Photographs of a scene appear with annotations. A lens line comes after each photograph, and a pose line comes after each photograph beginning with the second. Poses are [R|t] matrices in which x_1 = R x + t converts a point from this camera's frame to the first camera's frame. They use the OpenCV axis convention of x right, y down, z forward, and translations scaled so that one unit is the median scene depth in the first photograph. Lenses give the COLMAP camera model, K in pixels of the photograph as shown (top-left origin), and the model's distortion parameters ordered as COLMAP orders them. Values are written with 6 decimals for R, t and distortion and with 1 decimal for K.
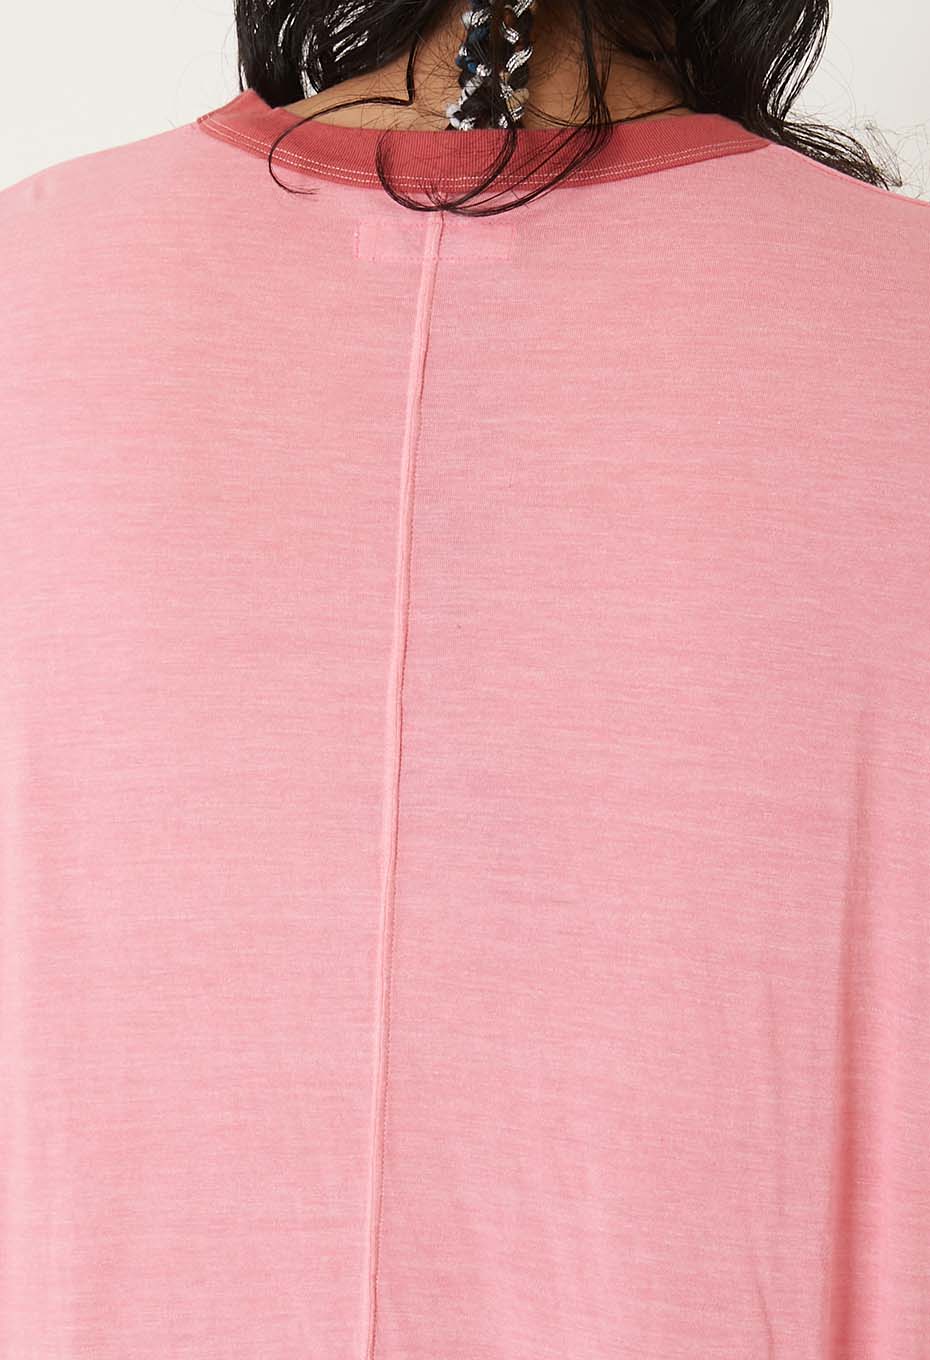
lens RADIAL K [[3227.5, 0, 465.1], [0, 3227.5, 680.5], [0, 0, 1]] dist [-0.009290, 0.000000]
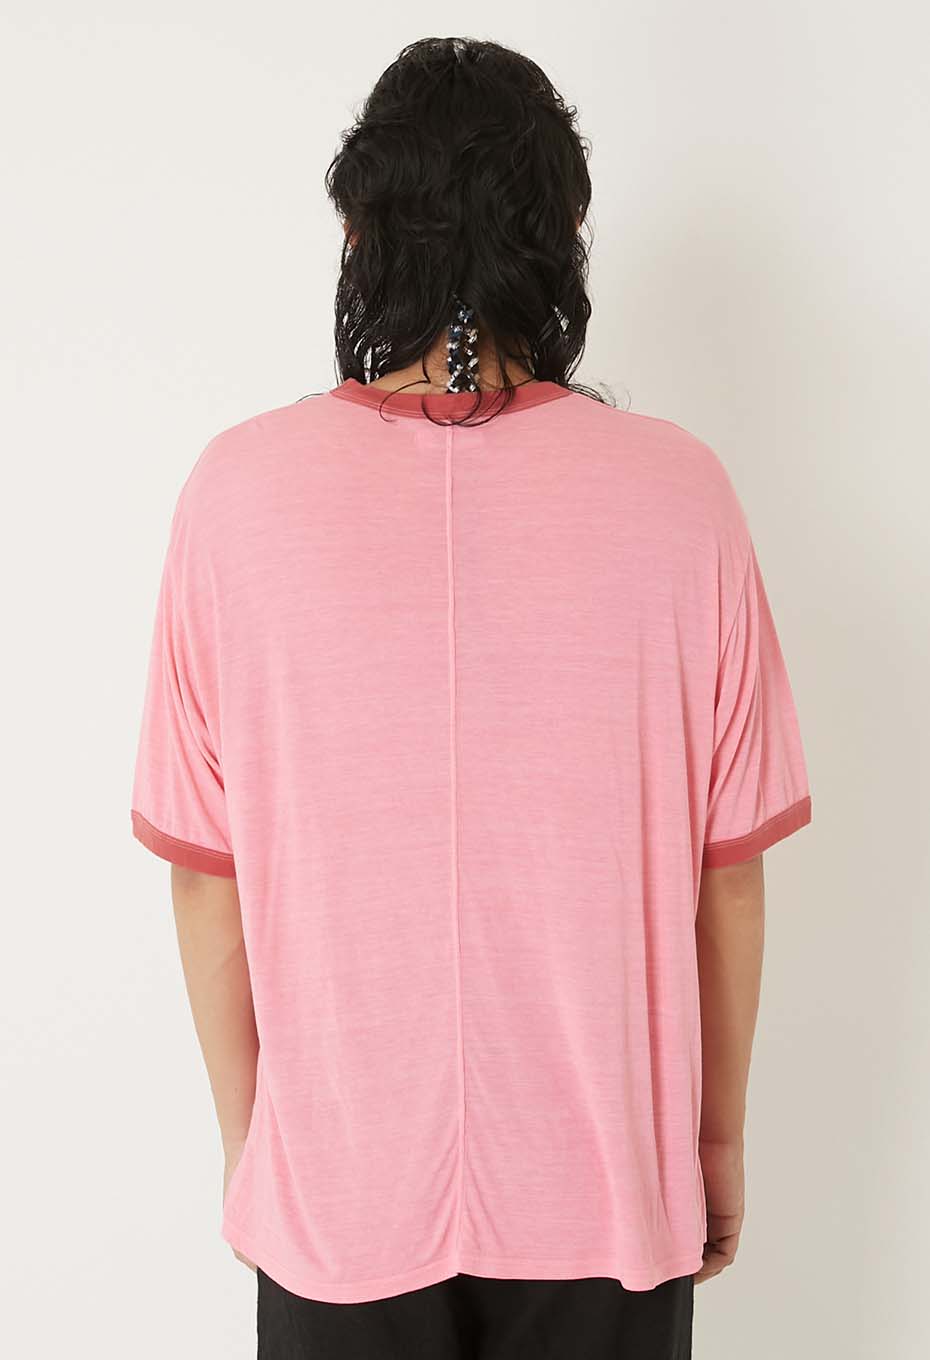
lens RADIAL K [[1693.8, 0, 464.7], [0, 1693.8, 678.6], [0, 0, 1]] dist [0.016171, 0.000000]
pose [[0.984079, -0.069187, 0.163712, -0.221411], [0.067772, 0.997599, 0.014223, 0.027073], [-0.164303, -0.002901, 0.986406, -0.263994]]
